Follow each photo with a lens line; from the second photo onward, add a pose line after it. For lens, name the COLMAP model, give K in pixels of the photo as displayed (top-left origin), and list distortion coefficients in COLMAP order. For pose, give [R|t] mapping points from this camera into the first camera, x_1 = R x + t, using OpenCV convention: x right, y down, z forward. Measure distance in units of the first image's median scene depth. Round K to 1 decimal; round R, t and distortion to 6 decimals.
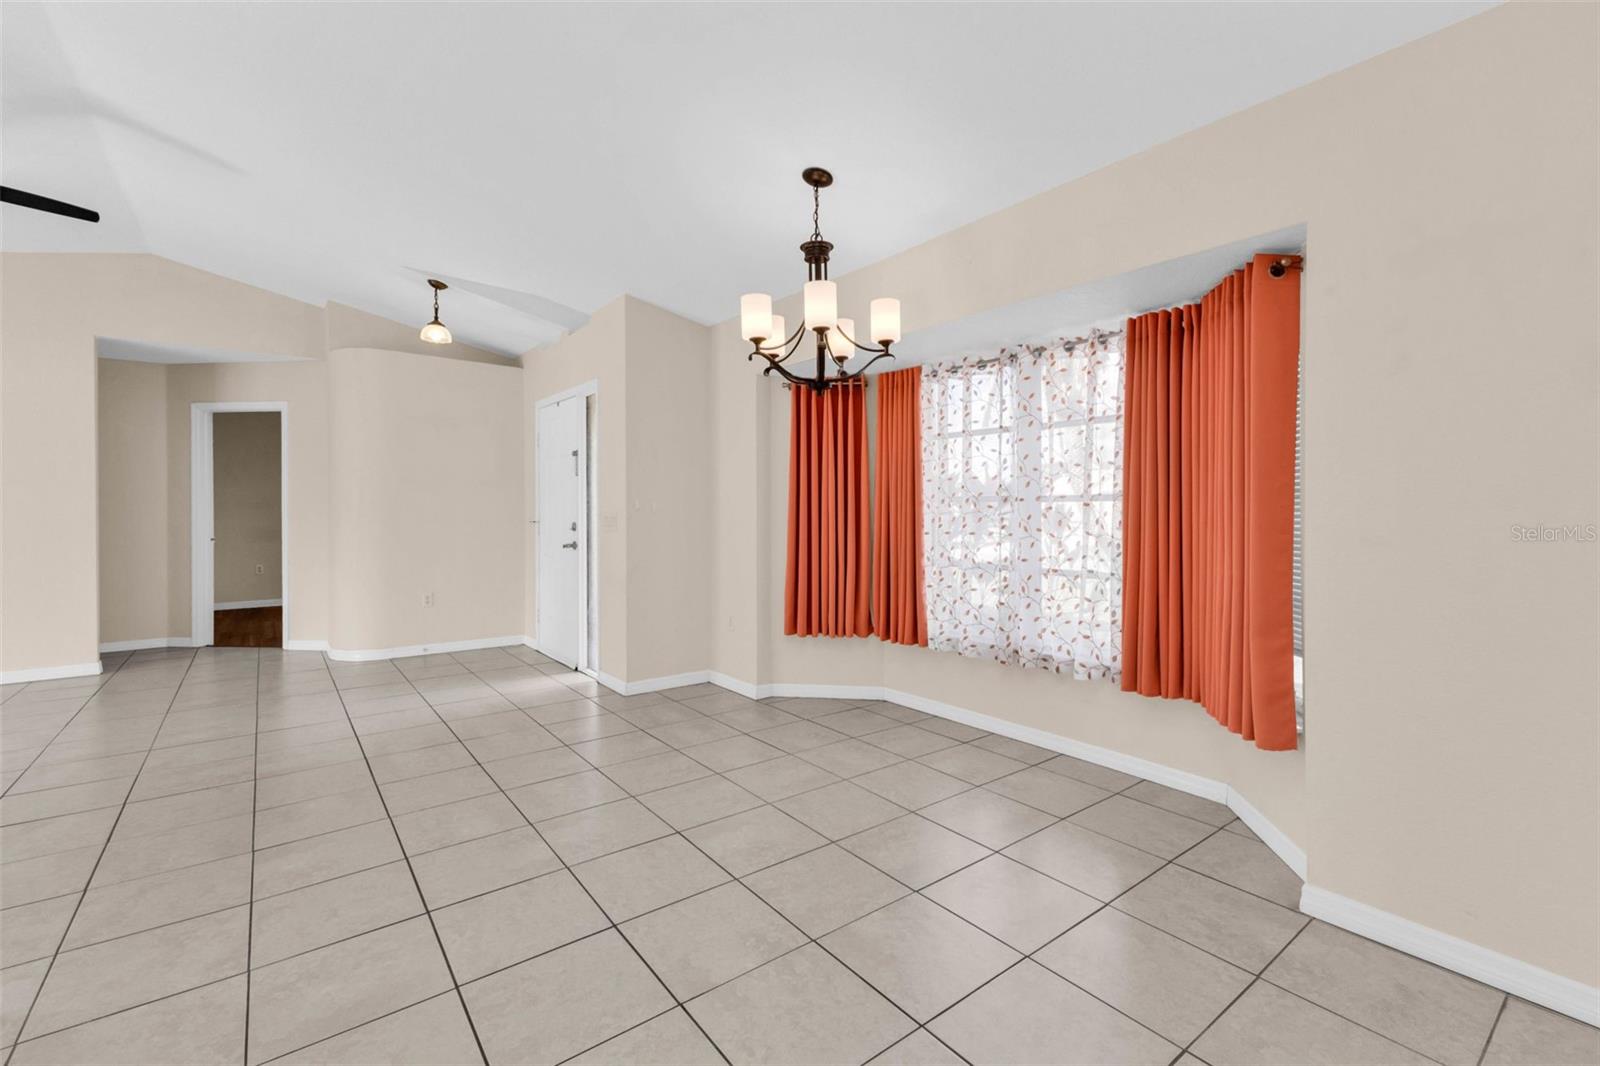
lens RADIAL K [[700.2, 0, 826.5], [0, 700.2, 513.8], [0, 0, 1]] dist [0.003159, -0.000755]
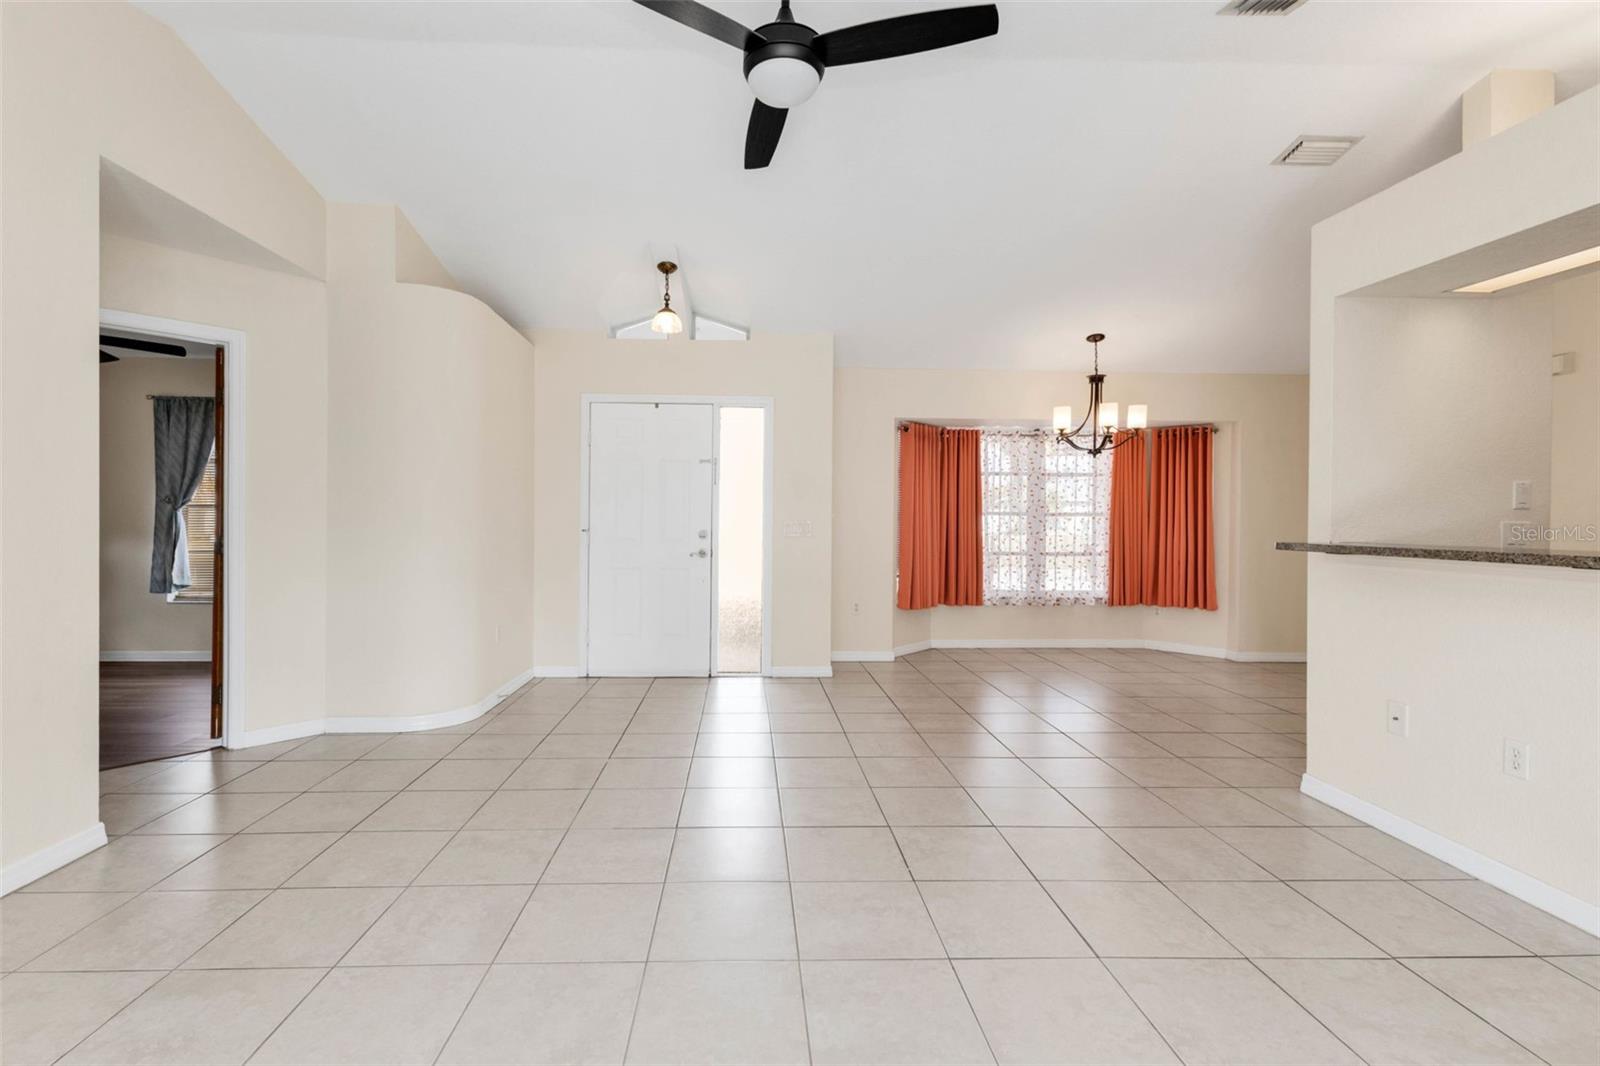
lens RADIAL K [[700.2, 0, 765.7], [0, 700.2, 532.9], [0, 0, 1]] dist [0.003159, -0.000755]
pose [[0.605735, -0.014525, 0.795534, -1.689577], [-0.002519, 0.999793, 0.020173, -0.008618], [-0.795662, -0.014223, 0.605573, 0.494848]]
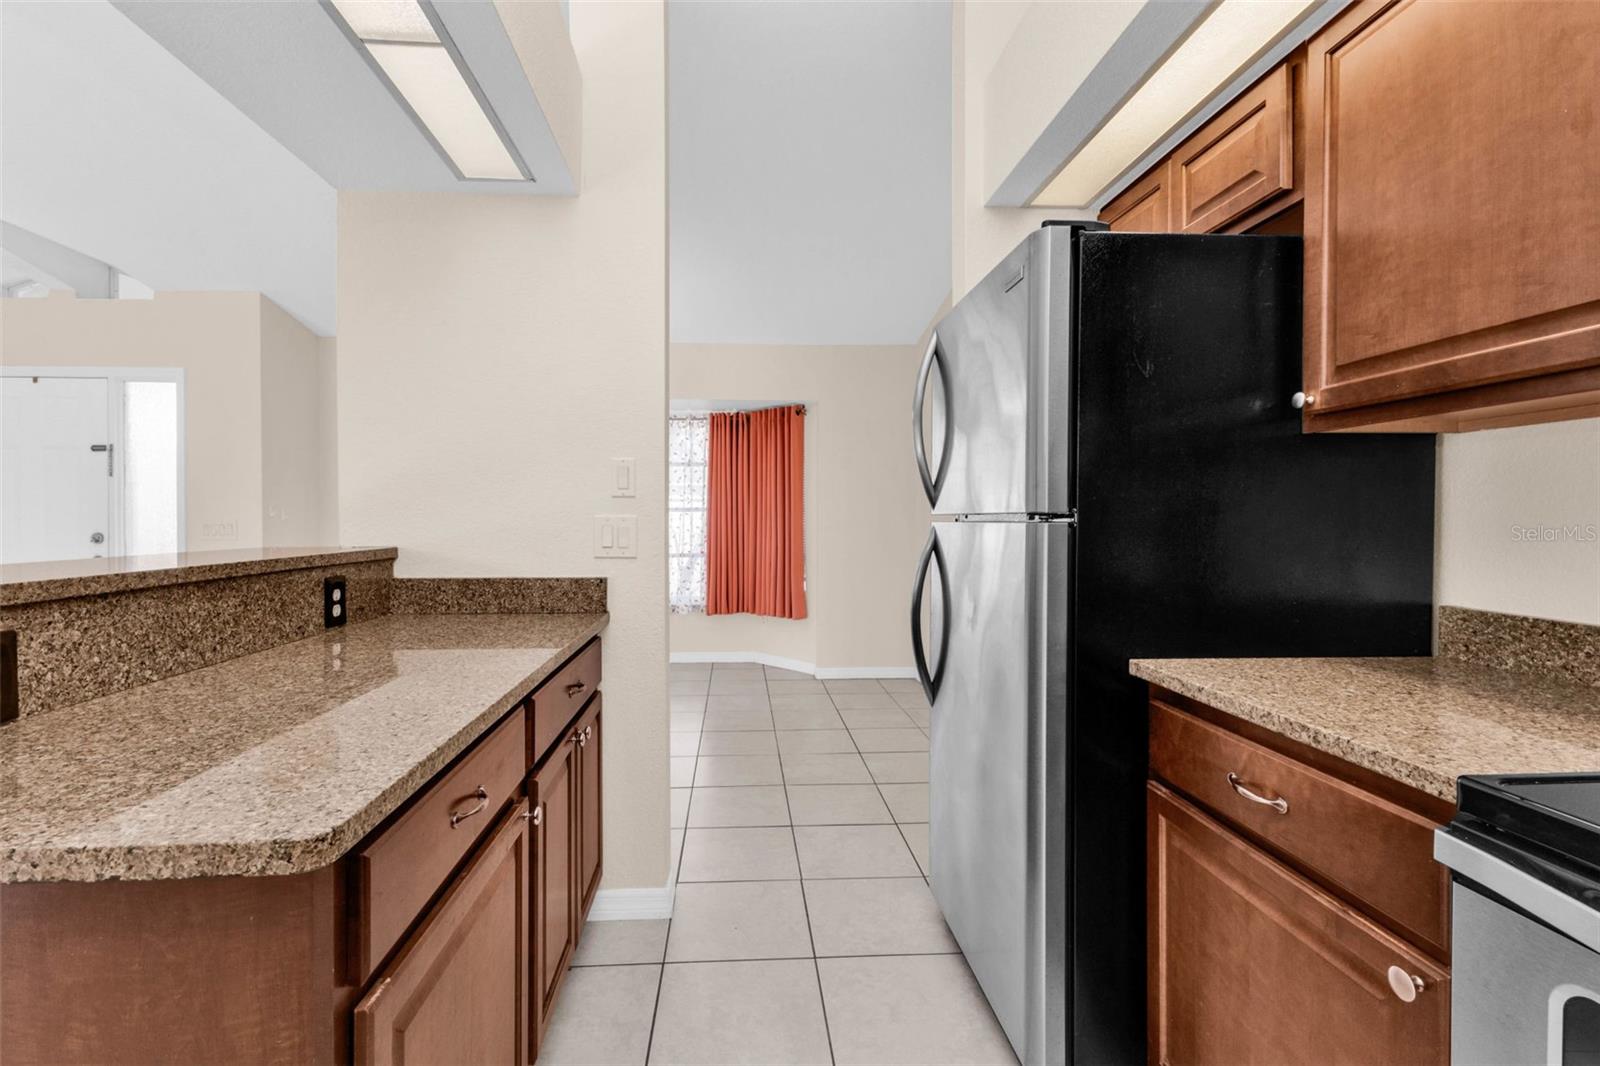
lens RADIAL K [[700.2, 0, 779.7], [0, 700.2, 518.6], [0, 0, 1]] dist [0.003159, -0.000755]
pose [[0.569841, -0.008588, 0.821710, -0.864036], [0.007647, 0.999958, 0.005147, -0.007214], [-0.821719, 0.003351, 0.569883, -0.173587]]
